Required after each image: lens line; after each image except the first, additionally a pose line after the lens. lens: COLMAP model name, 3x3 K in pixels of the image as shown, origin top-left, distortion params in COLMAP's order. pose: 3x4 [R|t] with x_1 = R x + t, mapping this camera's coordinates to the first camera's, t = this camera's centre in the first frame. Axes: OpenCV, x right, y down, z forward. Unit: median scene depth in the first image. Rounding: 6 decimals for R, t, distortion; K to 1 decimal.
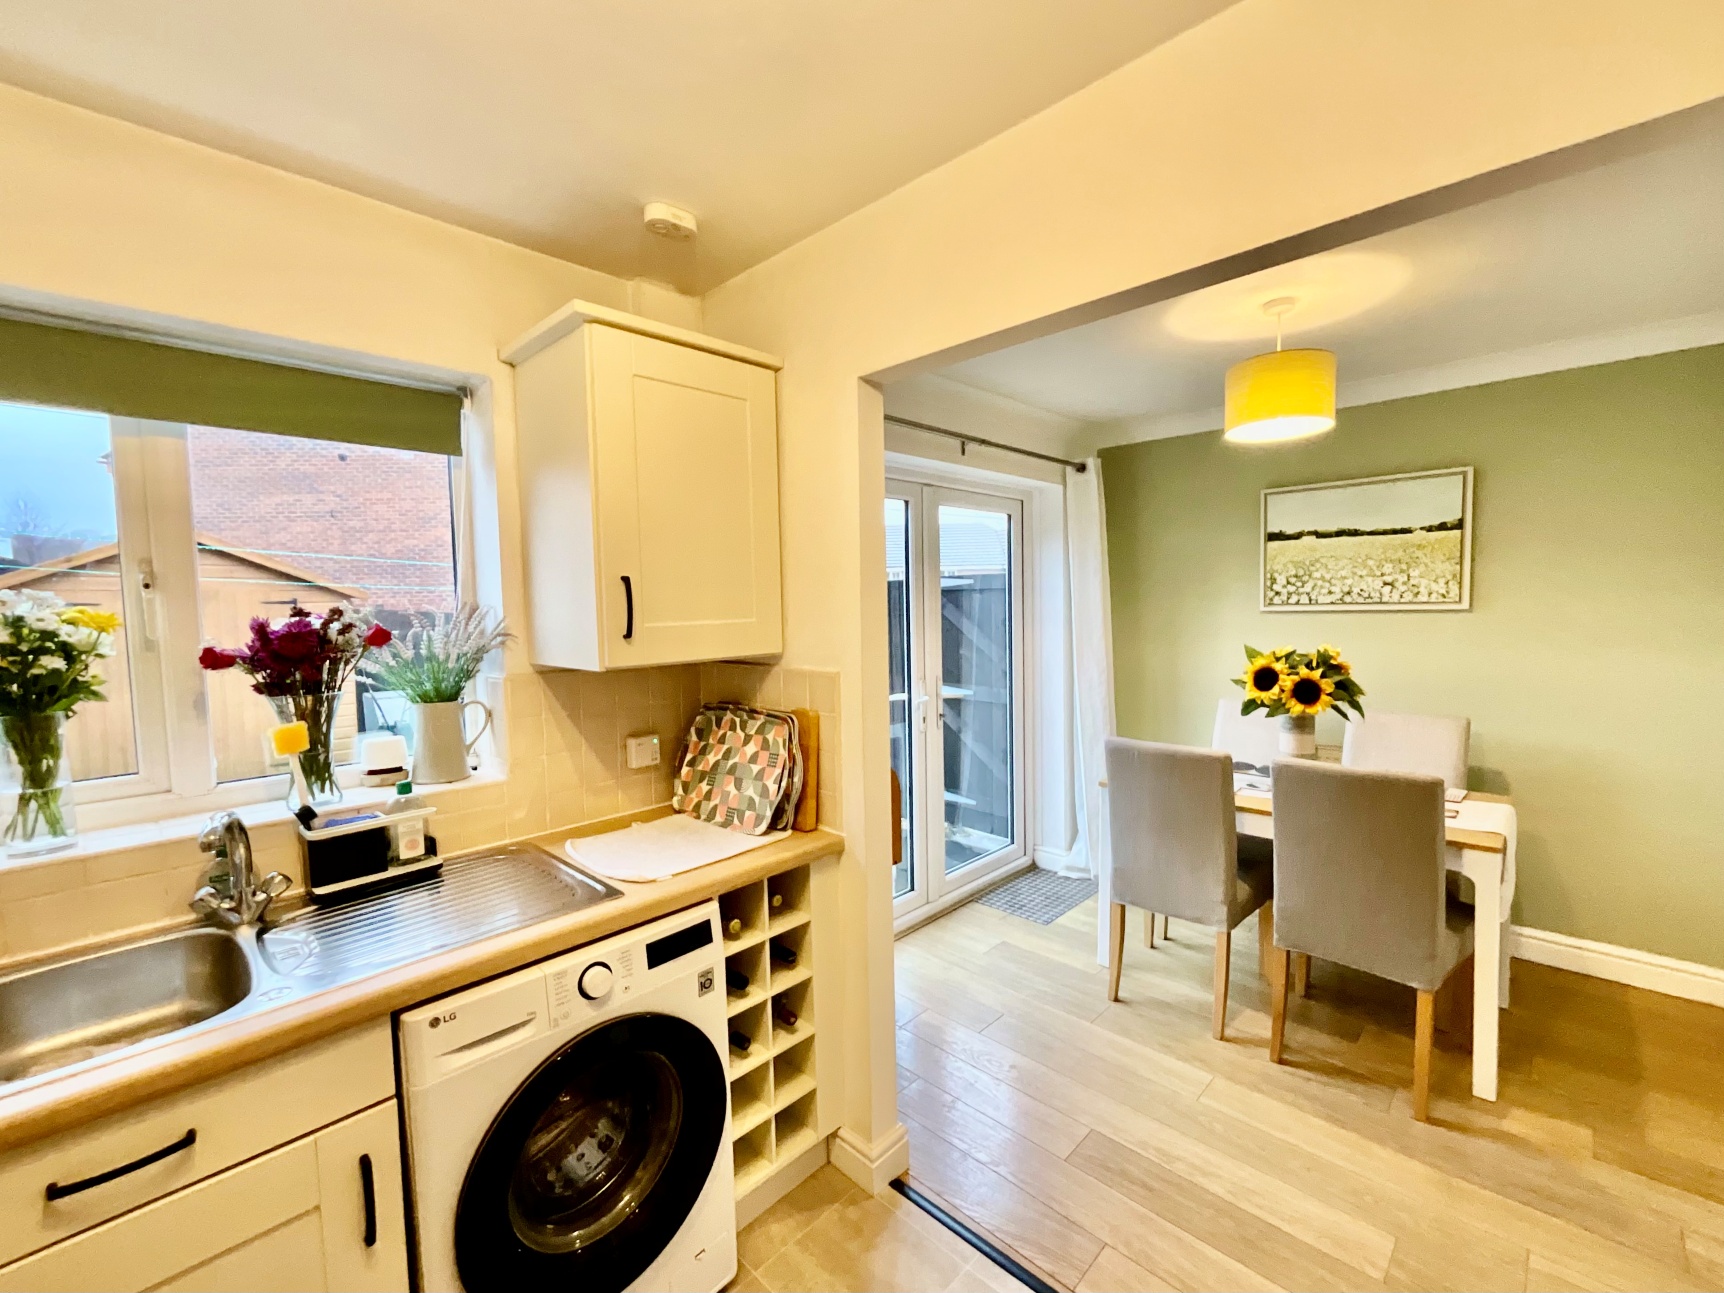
lens RADIAL K [[725.3, 0, 864.2], [0, 725.3, 652.3], [0, 0, 1]] dist [0.001250, 0.000430]
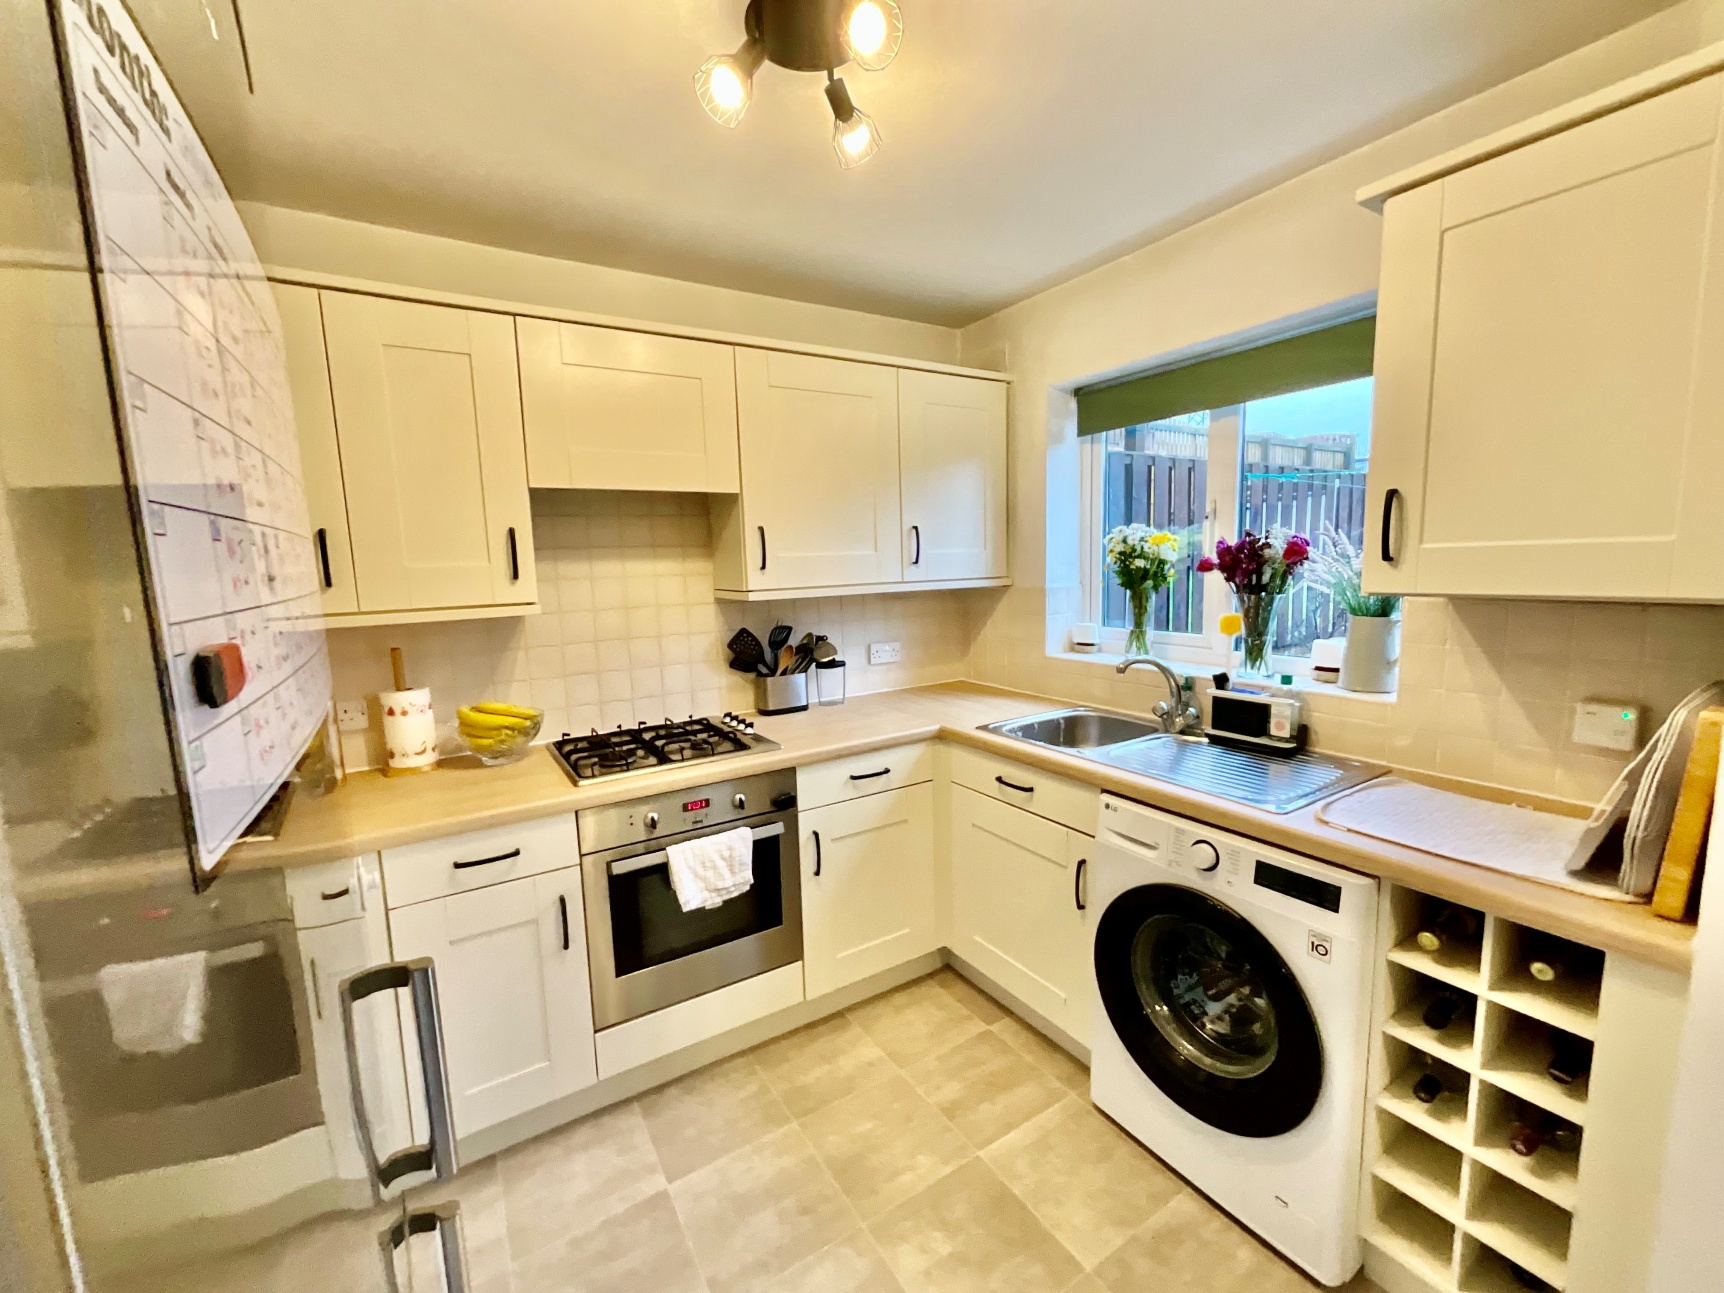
lens RADIAL K [[725.3, 0, 864.2], [0, 725.3, 652.3], [0, 0, 1]] dist [0.001250, 0.000430]
pose [[-0.240551, 0.152788, -0.958536, 0.670136], [-0.030676, 0.985843, 0.164839, -0.034658], [0.970152, 0.069056, -0.232459, 0.583999]]
